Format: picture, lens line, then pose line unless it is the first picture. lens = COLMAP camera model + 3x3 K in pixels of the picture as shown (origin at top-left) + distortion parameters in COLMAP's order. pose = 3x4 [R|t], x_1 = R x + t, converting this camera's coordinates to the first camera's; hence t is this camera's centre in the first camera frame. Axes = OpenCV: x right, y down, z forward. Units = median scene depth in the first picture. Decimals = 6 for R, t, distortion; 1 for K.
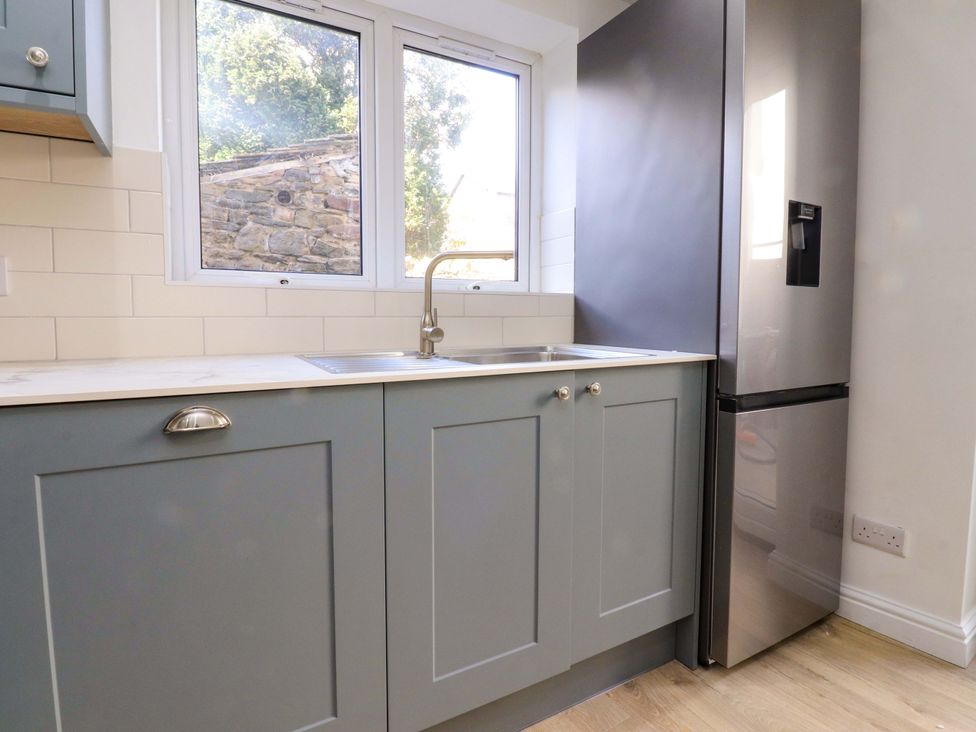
lens RADIAL K [[505.6, 0, 482.1], [0, 505.6, 348.3], [0, 0, 1]] dist [0.001788, -0.014495]
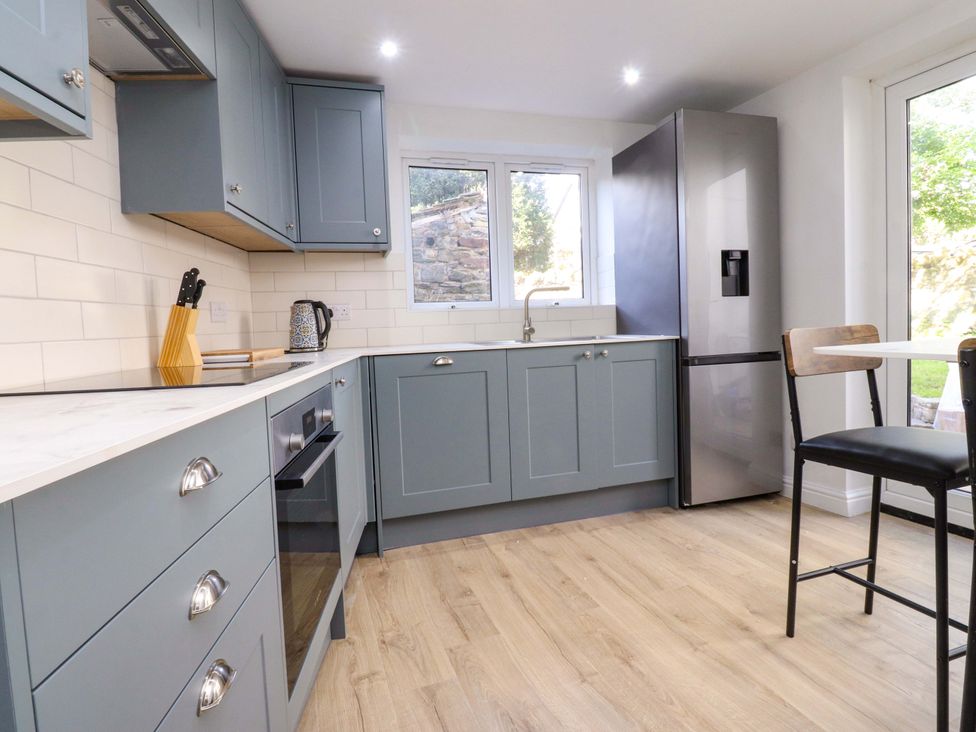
lens RADIAL K [[505.6, 0, 482.1], [0, 505.6, 348.3], [0, 0, 1]] dist [0.001788, -0.014495]
pose [[0.973916, -0.028051, -0.225170, 0.128838], [0.025401, 0.999570, -0.014657, 0.050507], [0.225485, 0.008555, 0.974209, -0.748728]]
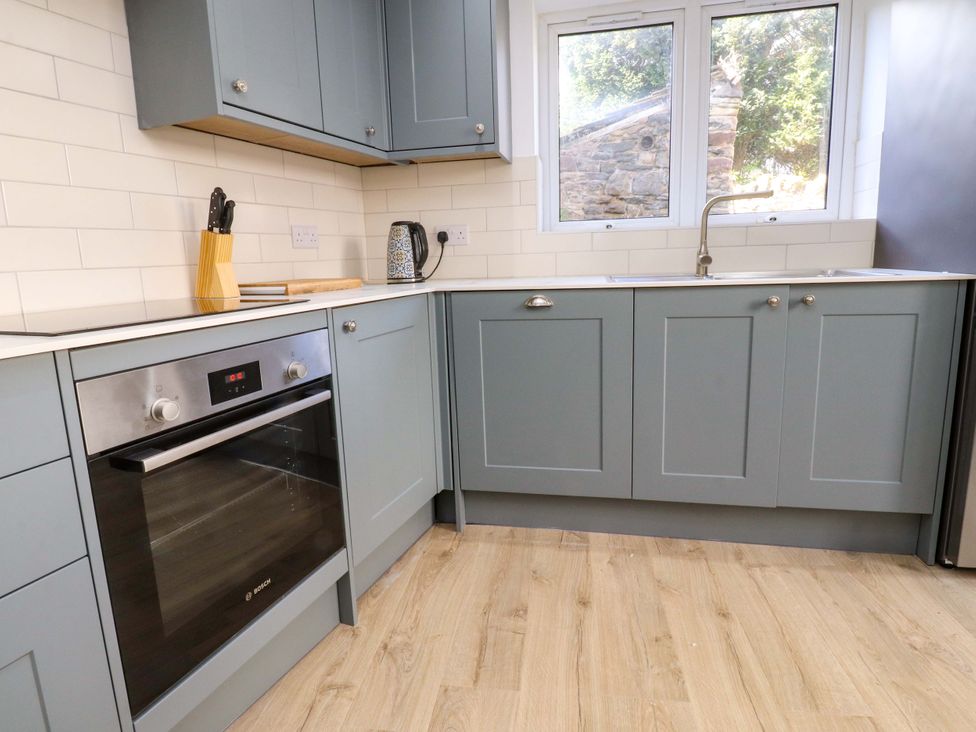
lens RADIAL K [[539.2, 0, 481.5], [0, 539.2, 348.3], [0, 0, 1]] dist [0.004857, -0.016848]
pose [[0.754568, 0.082924, -0.650961, 0.319284], [-0.006789, 0.992917, 0.118616, 0.029817], [0.656187, -0.085084, 0.749786, -0.373000]]
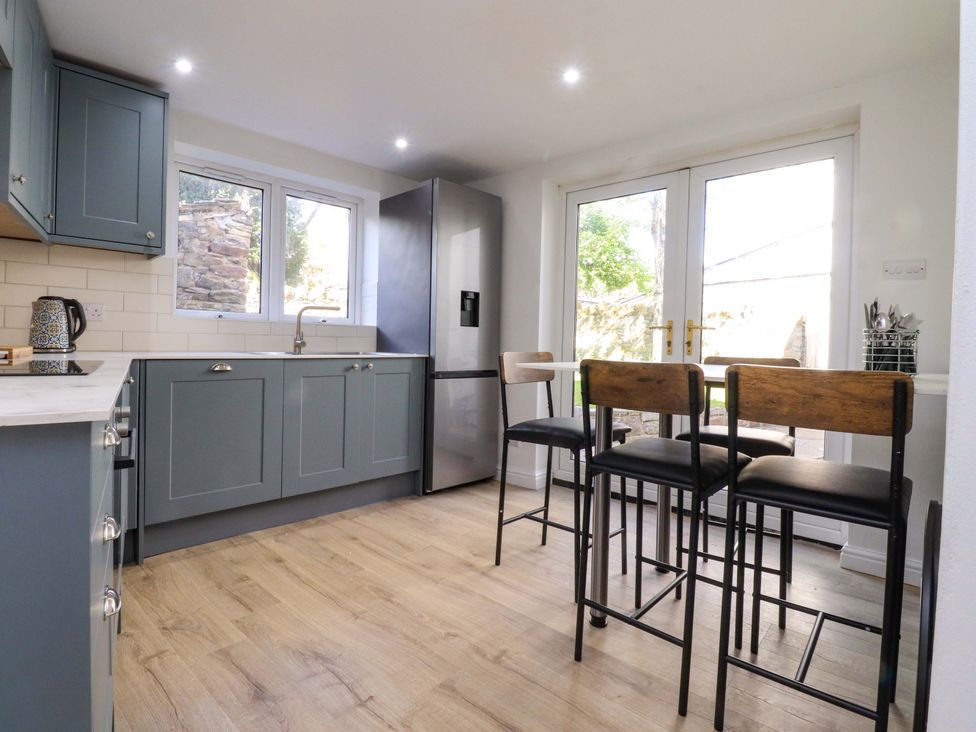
lens RADIAL K [[505.6, 0, 482.1], [0, 505.6, 348.3], [0, 0, 1]] dist [0.001788, -0.014495]
pose [[0.962673, 0.018574, 0.270029, 0.051129], [-0.005746, 0.998820, -0.048222, 0.070383], [-0.270606, 0.044870, 0.961644, -1.000885]]
